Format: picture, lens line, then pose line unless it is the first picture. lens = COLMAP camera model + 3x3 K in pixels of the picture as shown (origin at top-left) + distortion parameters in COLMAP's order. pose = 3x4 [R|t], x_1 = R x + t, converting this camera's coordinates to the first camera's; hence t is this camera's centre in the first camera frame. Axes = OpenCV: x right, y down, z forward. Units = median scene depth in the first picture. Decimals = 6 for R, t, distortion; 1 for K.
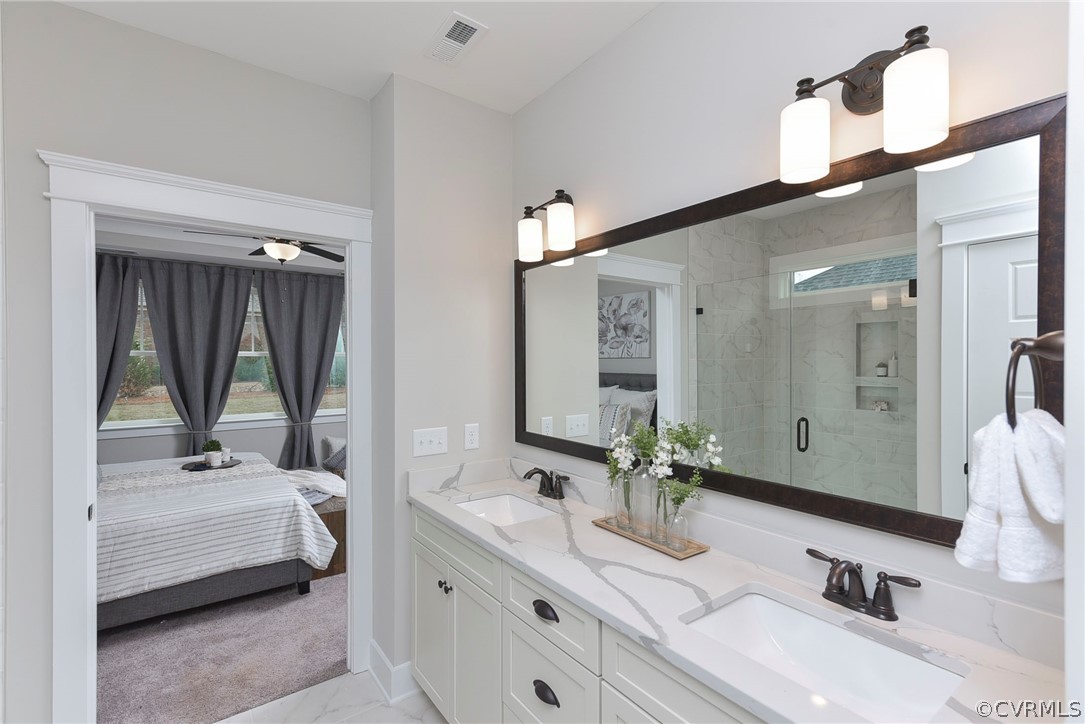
lens RADIAL K [[501.1, 0, 542.3], [0, 501.1, 356.1], [0, 0, 1]] dist [-0.002064, 0.000154]
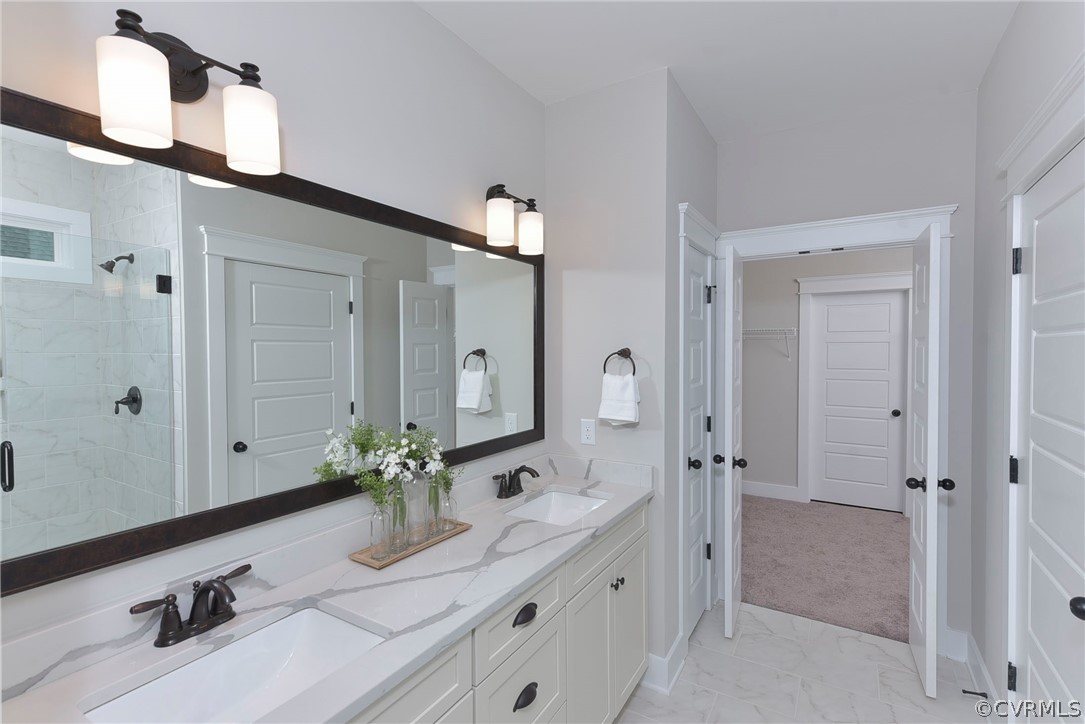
lens RADIAL K [[501.1, 0, 543.9], [0, 501.1, 362.6], [0, 0, 1]] dist [-0.002064, 0.000154]
pose [[-0.371276, -0.016140, 0.928382, -0.766748], [0.011185, 0.999699, 0.021853, -0.001158], [-0.928455, 0.018497, -0.370984, 1.124382]]
